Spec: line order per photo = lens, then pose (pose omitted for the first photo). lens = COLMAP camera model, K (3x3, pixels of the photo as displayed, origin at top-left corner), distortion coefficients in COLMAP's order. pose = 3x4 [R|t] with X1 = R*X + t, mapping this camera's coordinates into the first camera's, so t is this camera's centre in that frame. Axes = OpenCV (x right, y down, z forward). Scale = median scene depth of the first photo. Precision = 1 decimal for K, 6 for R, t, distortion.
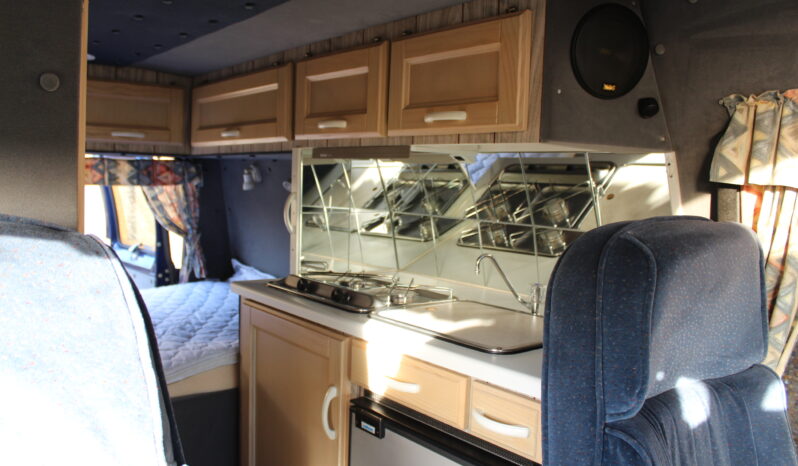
lens RADIAL K [[667.3, 0, 390.2], [0, 667.3, 220.2], [0, 0, 1]] dist [-0.157659, 0.128219]
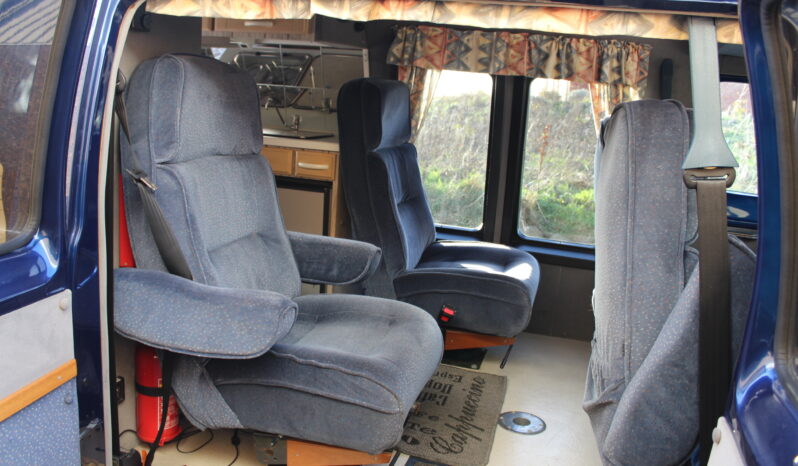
lens RADIAL K [[667.3, 0, 390.2], [0, 667.3, 220.2], [0, 0, 1]] dist [-0.157659, 0.128219]
pose [[0.848723, -0.089607, 0.521191, -0.754014], [-0.018959, 0.979751, 0.199319, 0.014078], [-0.528497, -0.179048, 0.829839, -1.027800]]
